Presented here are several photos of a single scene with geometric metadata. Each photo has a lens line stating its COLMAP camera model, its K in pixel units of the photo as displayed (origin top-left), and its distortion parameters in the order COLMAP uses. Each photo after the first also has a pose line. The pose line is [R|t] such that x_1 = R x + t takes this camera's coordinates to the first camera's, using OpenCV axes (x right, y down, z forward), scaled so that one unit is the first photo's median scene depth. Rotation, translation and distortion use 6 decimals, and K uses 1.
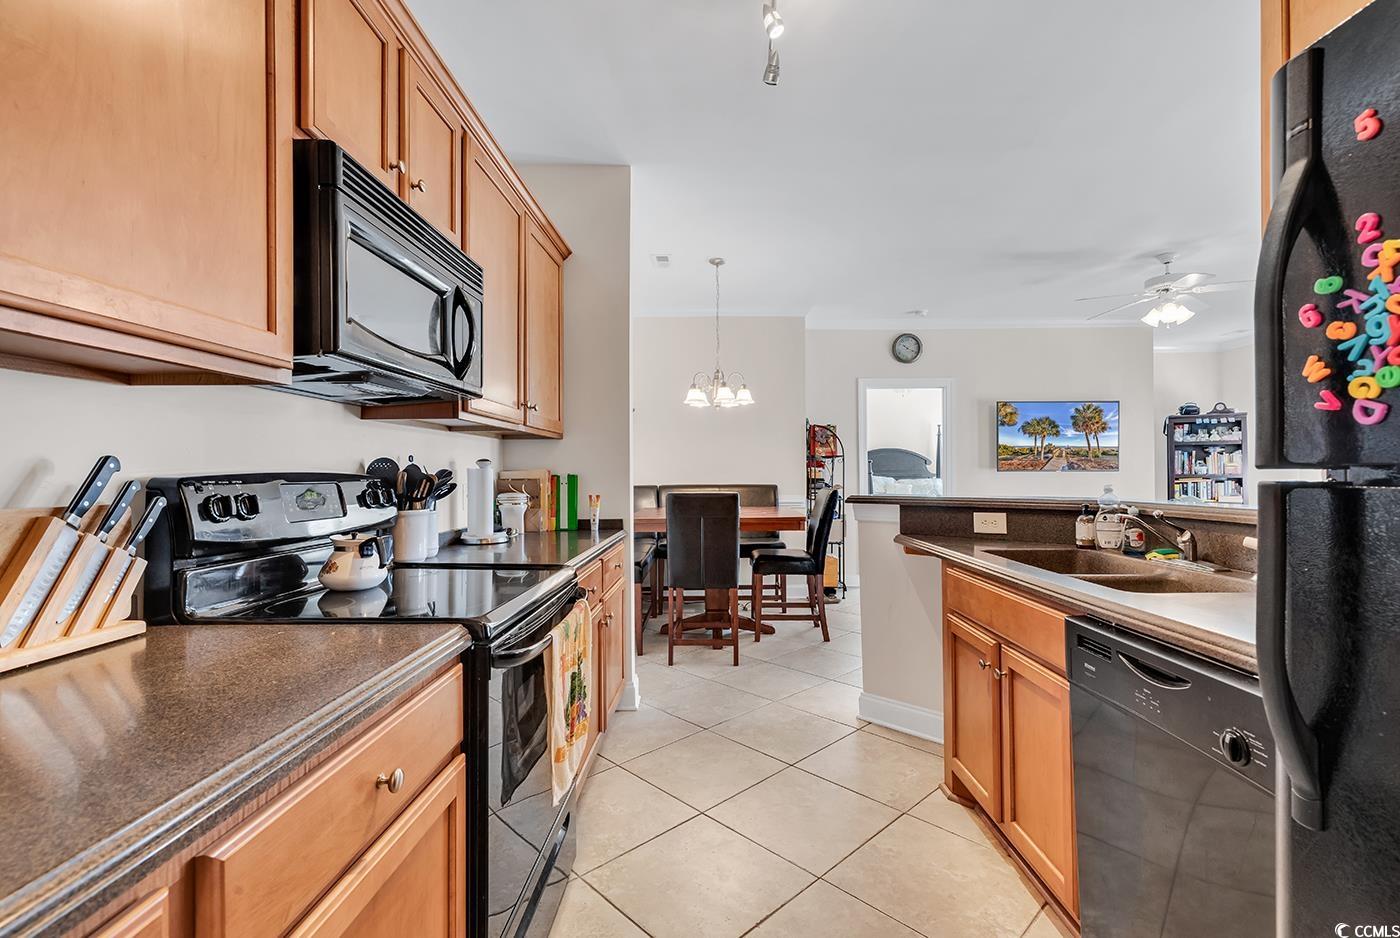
lens RADIAL K [[651.6, 0, 700.0], [0, 651.6, 469.0], [0, 0, 1]] dist [0.021951, 0.000092]
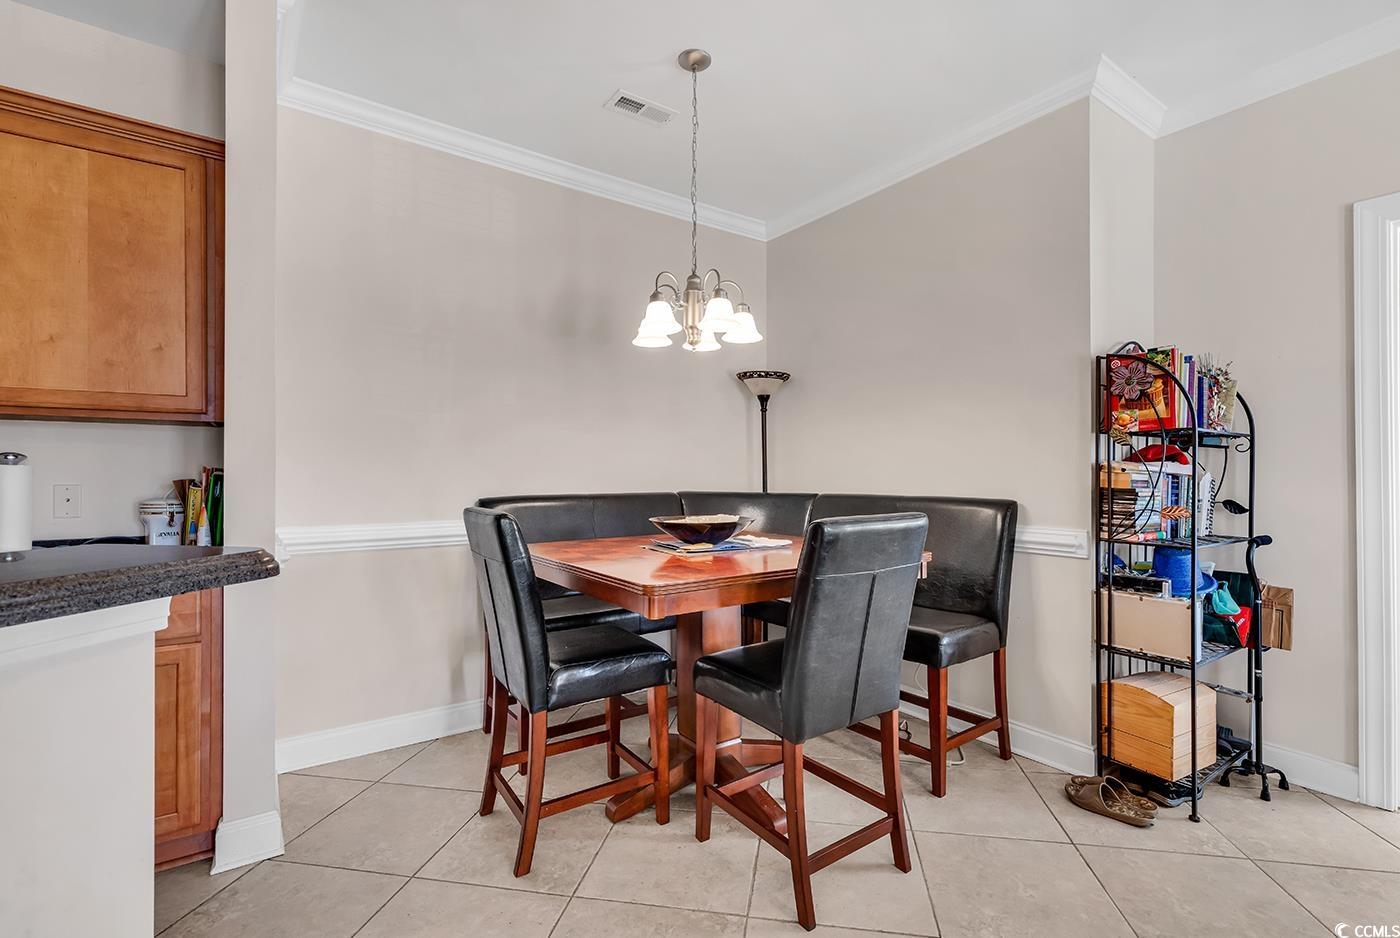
lens RADIAL K [[644.8, 0, 705.3], [0, 644.8, 472.2], [0, 0, 1]] dist [0.002772, 0.000015]
pose [[0.574516, 0.000544, -0.818493, 0.296747], [0.003422, 0.999989, 0.003067, 0.001414], [0.818486, -0.004564, 0.574508, 0.472675]]
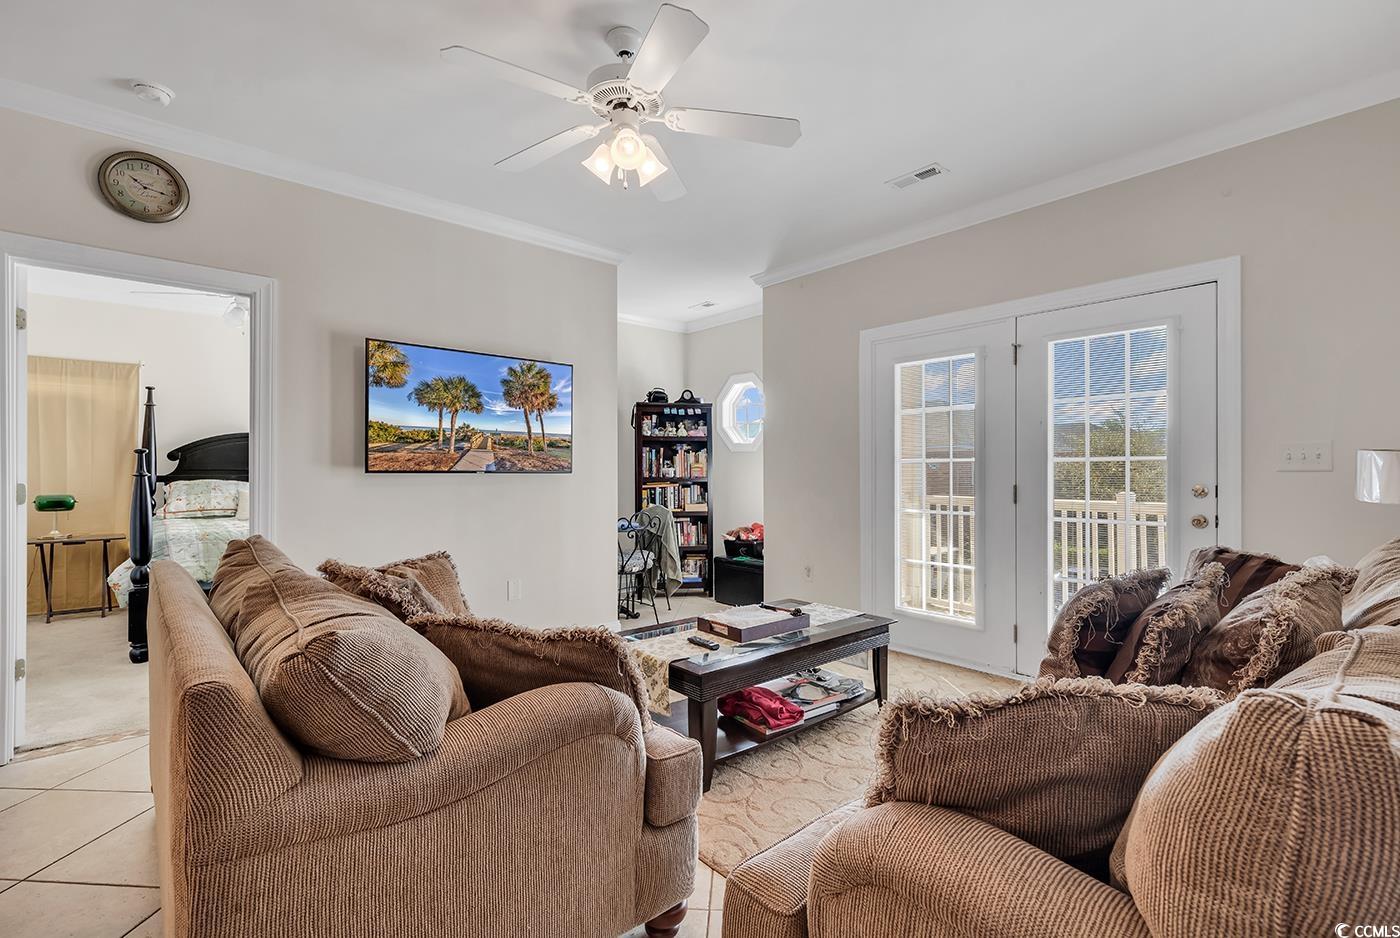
lens RADIAL K [[632.8, 0, 700.0], [0, 632.8, 469.0], [0, 0, 1]] dist [0.002953, 0.000372]
pose [[0.758223, 0.008287, 0.651942, 0.293034], [-0.007643, 0.999963, -0.003822, 0.000423], [-0.651950, -0.002085, 0.758259, 0.400652]]
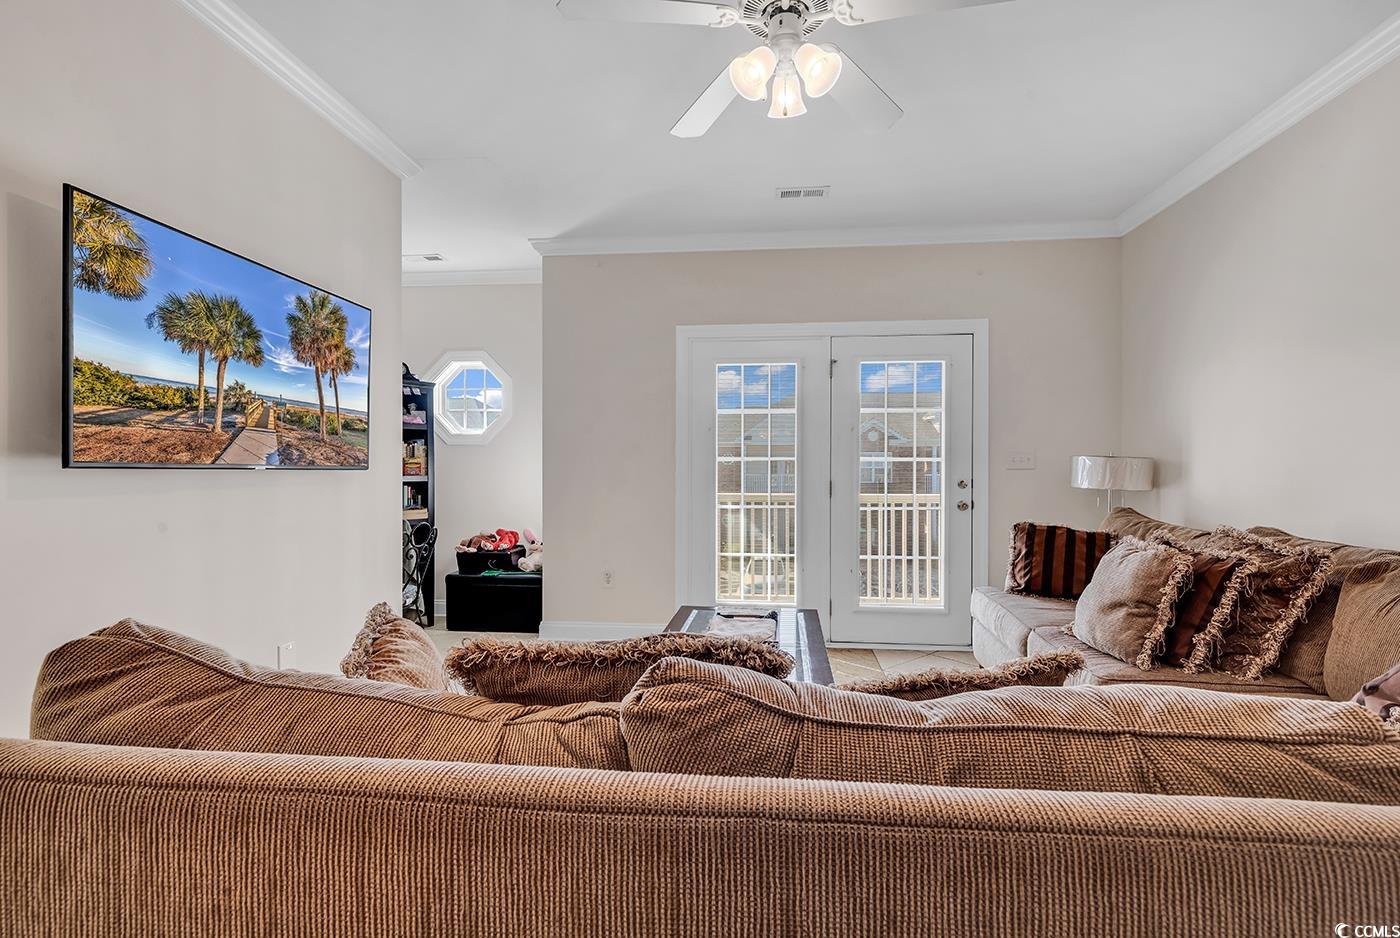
lens RADIAL K [[644.8, 0, 705.3], [0, 644.8, 472.2], [0, 0, 1]] dist [0.002772, 0.000015]
pose [[0.104941, 0.003736, 0.994471, 0.211600], [-0.008532, 0.999960, -0.002856, 0.003970], [-0.994442, -0.008185, 0.104969, 0.653716]]
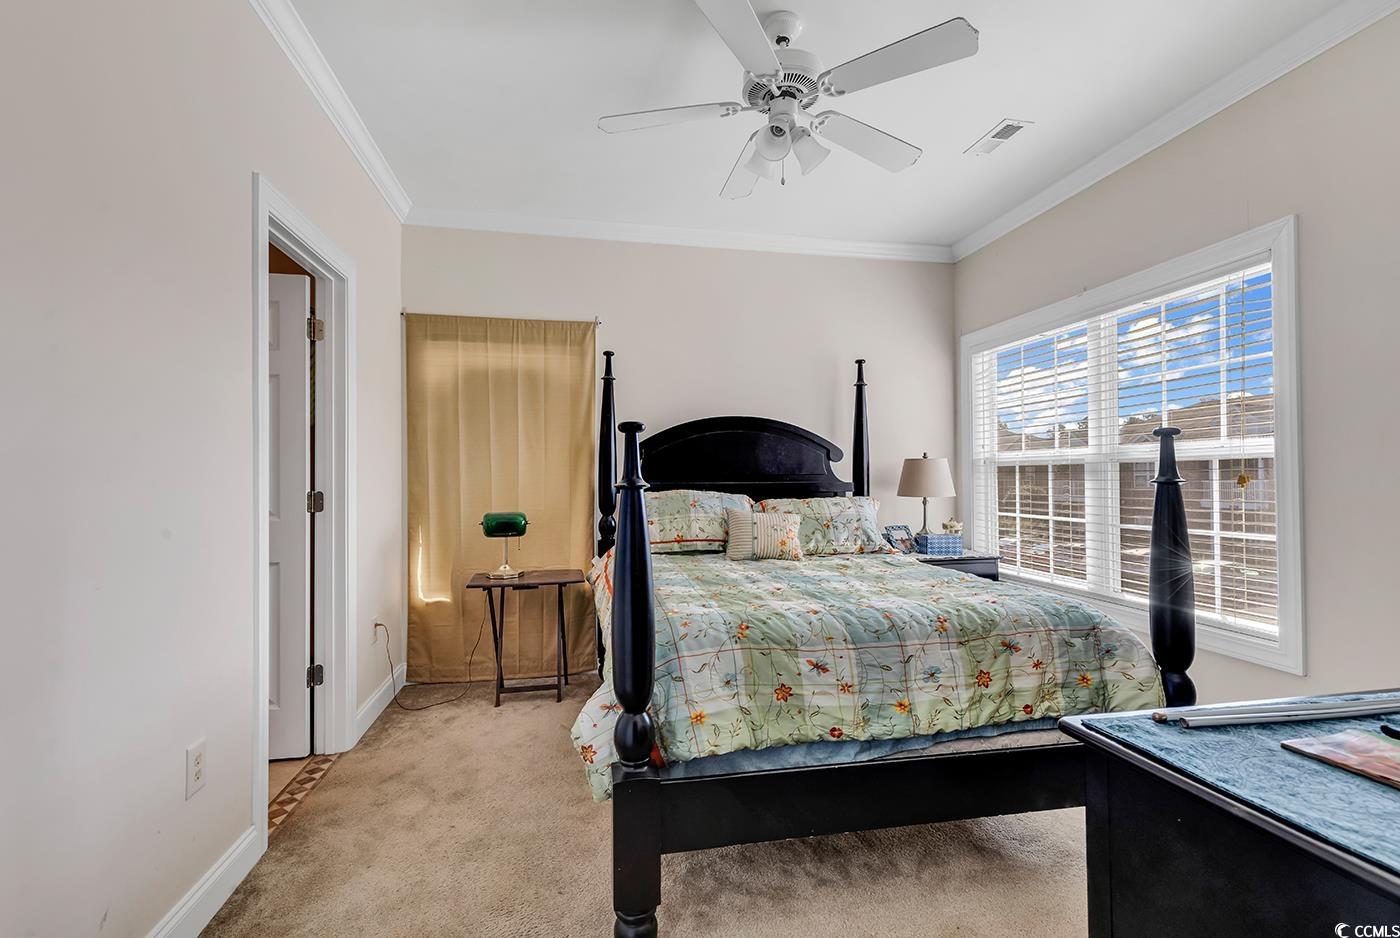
lens RADIAL K [[644.8, 0, 705.3], [0, 644.8, 472.2], [0, 0, 1]] dist [0.002772, 0.000015]
pose [[0.982667, 0.003064, 0.185357, 0.269649], [-0.002086, 0.999983, -0.005468, 0.003894], [-0.185370, 0.004987, 0.982656, 0.863296]]
